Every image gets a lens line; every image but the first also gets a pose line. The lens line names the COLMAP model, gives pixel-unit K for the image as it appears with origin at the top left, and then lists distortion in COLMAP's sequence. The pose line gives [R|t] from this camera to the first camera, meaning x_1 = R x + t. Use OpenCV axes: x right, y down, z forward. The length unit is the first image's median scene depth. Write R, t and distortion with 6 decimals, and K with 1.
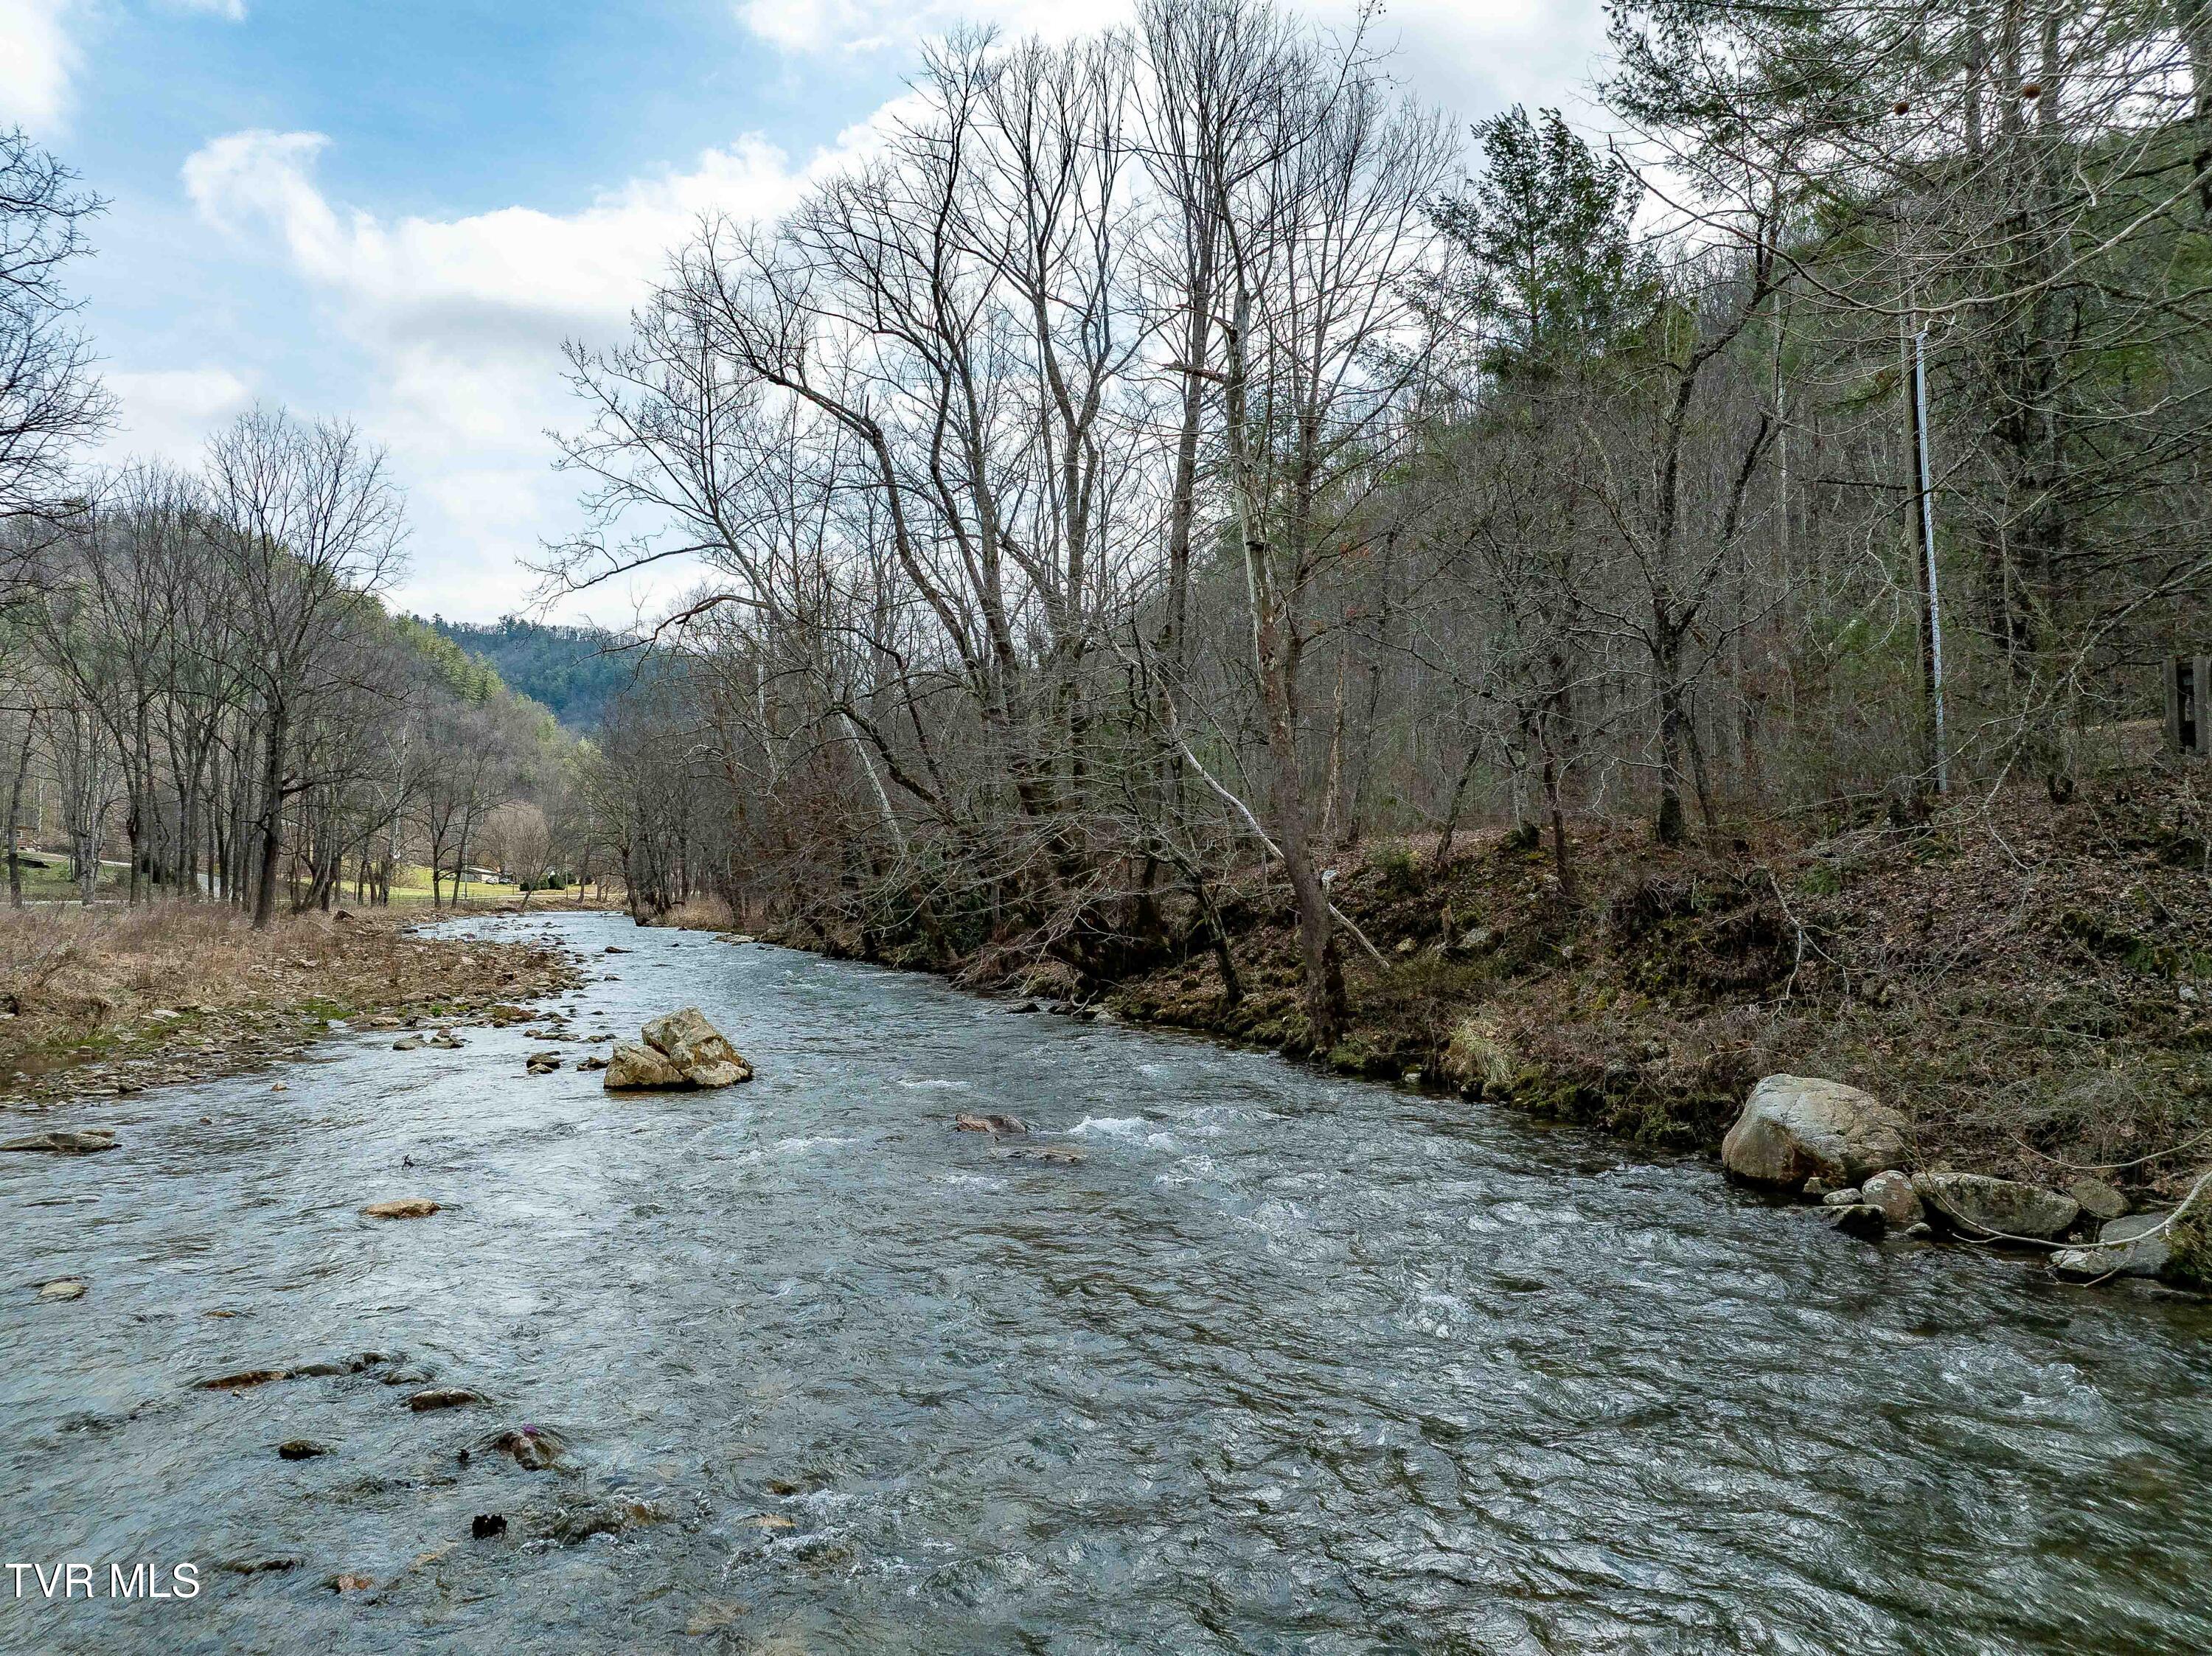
lens RADIAL K [[1562.6, 0, 1099.9], [0, 1562.6, 833.6], [0, 0, 1]] dist [-0.035823, -0.008734]
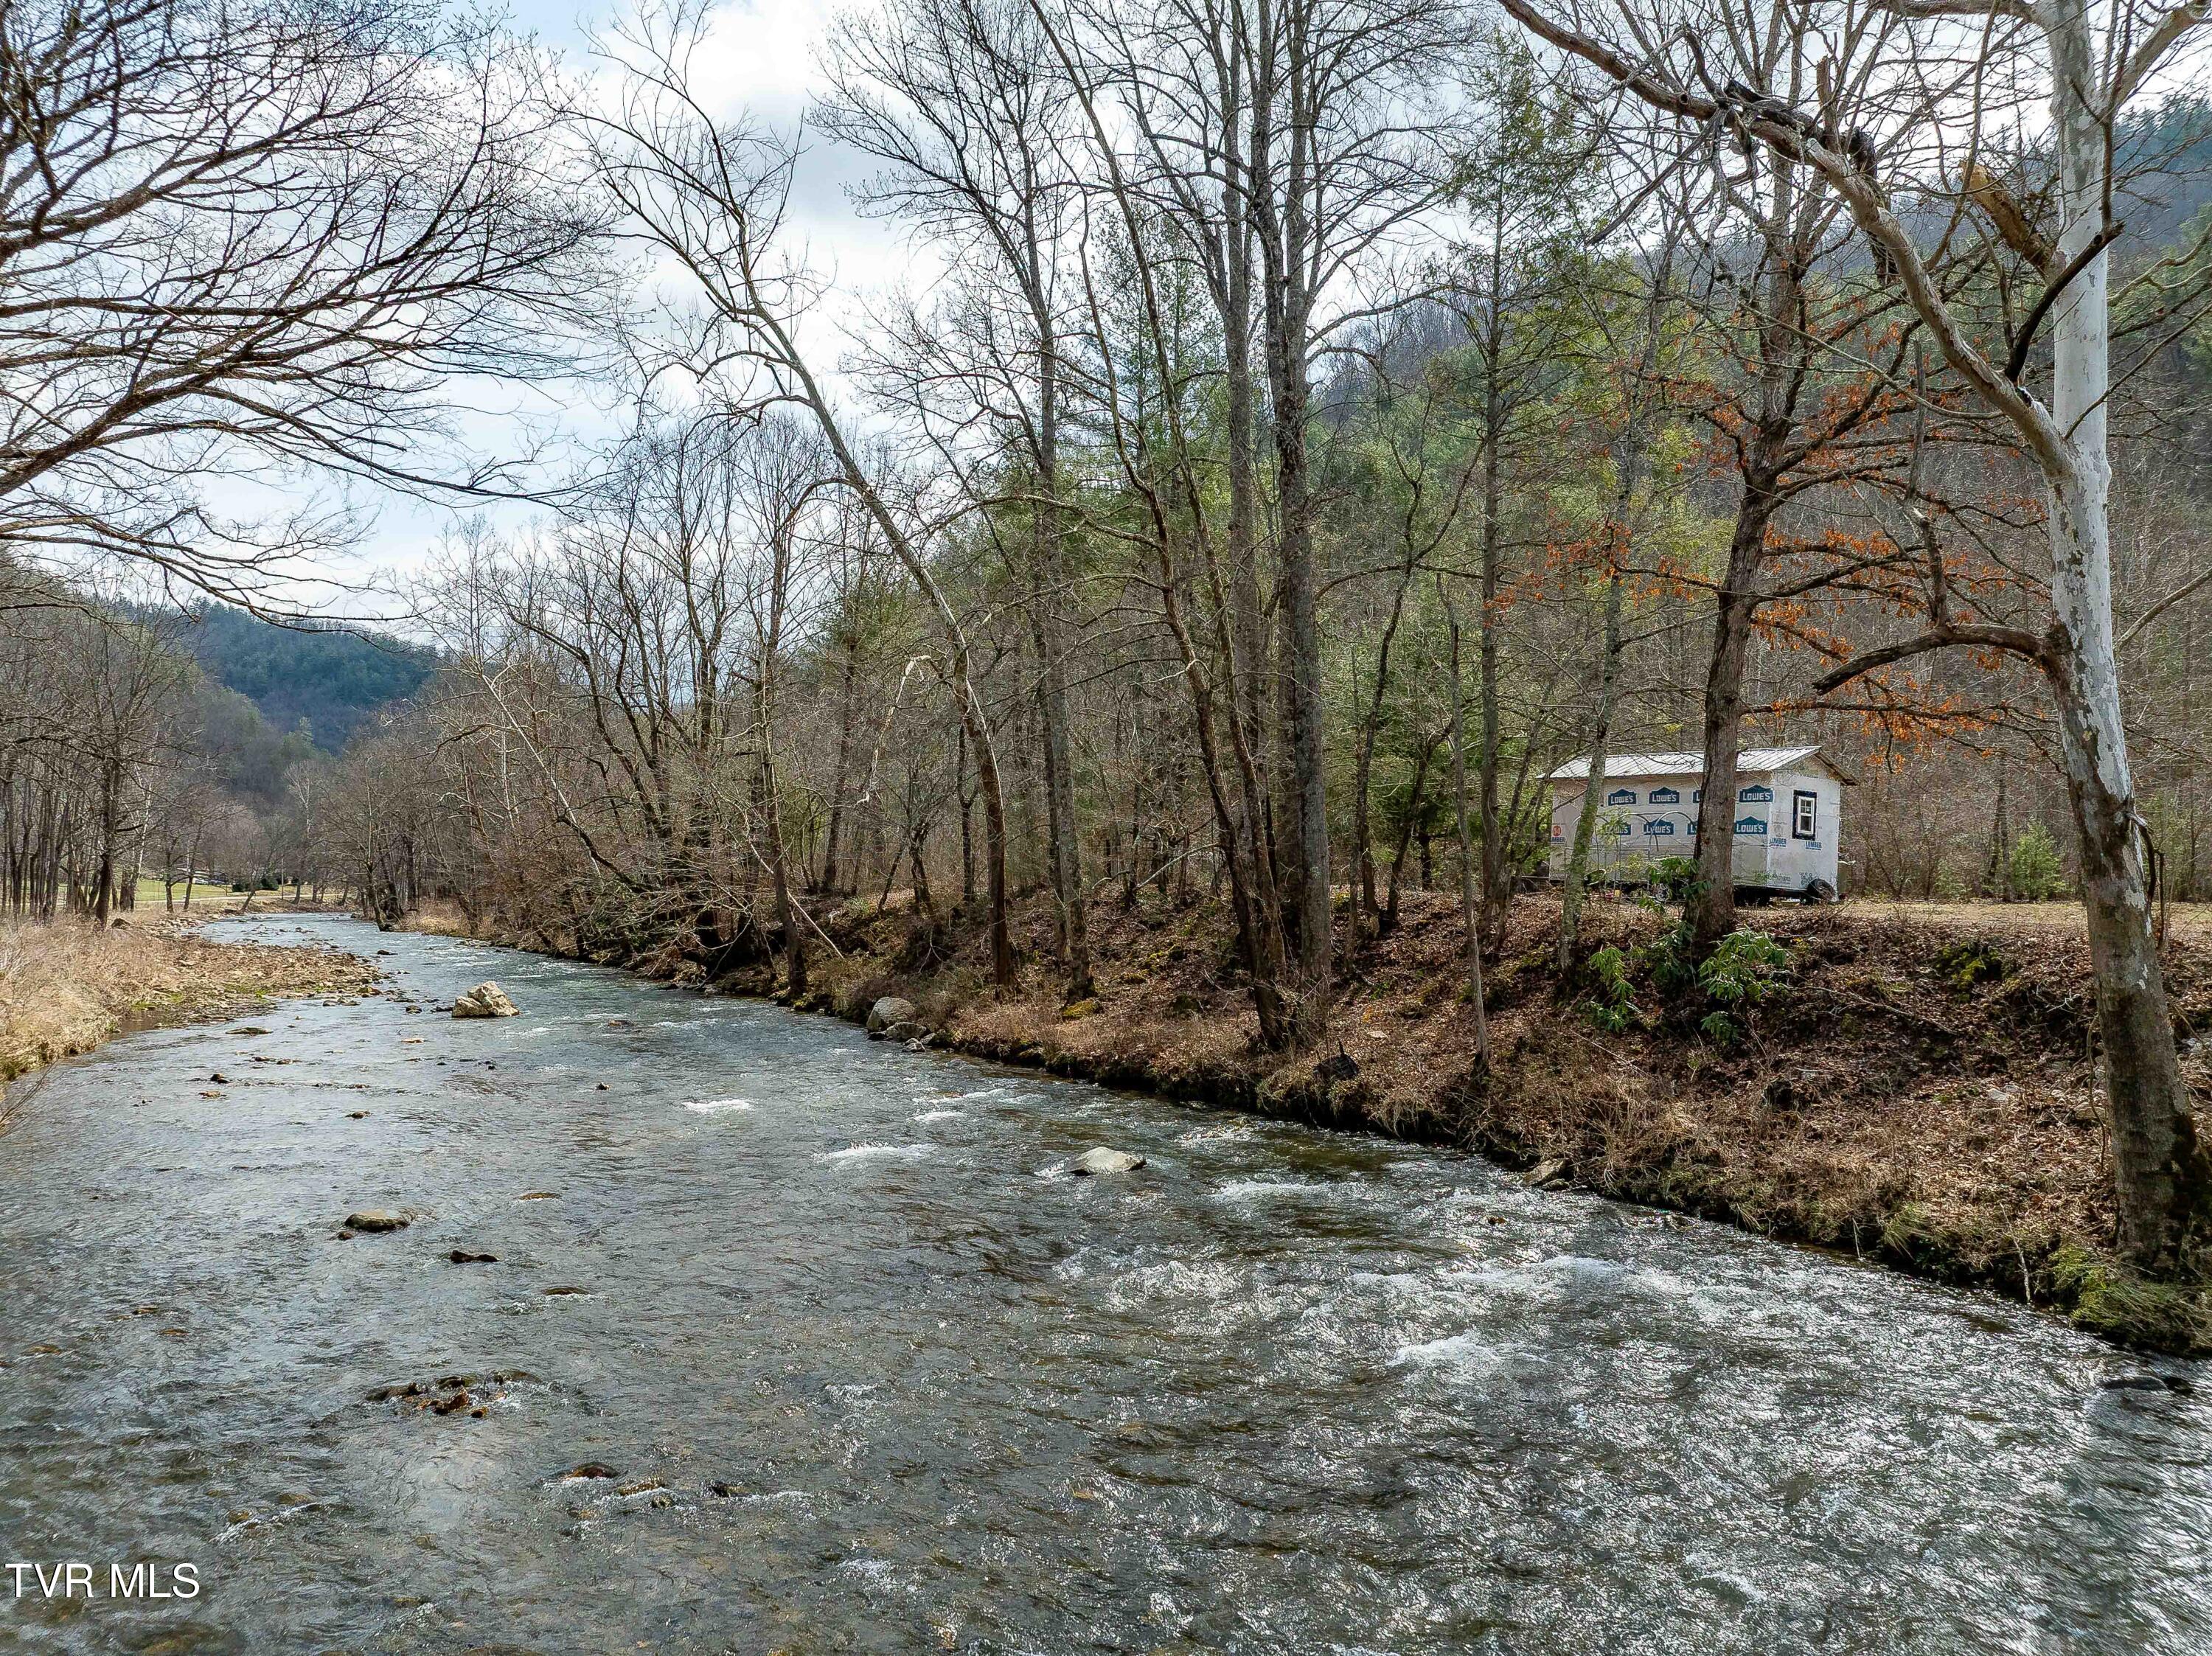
lens RADIAL K [[1562.6, 0, 1124.5], [0, 1562.6, 824.1], [0, 0, 1]] dist [-0.035823, -0.008734]
pose [[0.983373, 0.011665, 0.181221, 0.085796], [-0.010737, 0.999924, -0.006105, -0.041726], [-0.181279, 0.004058, 0.983423, -0.514583]]
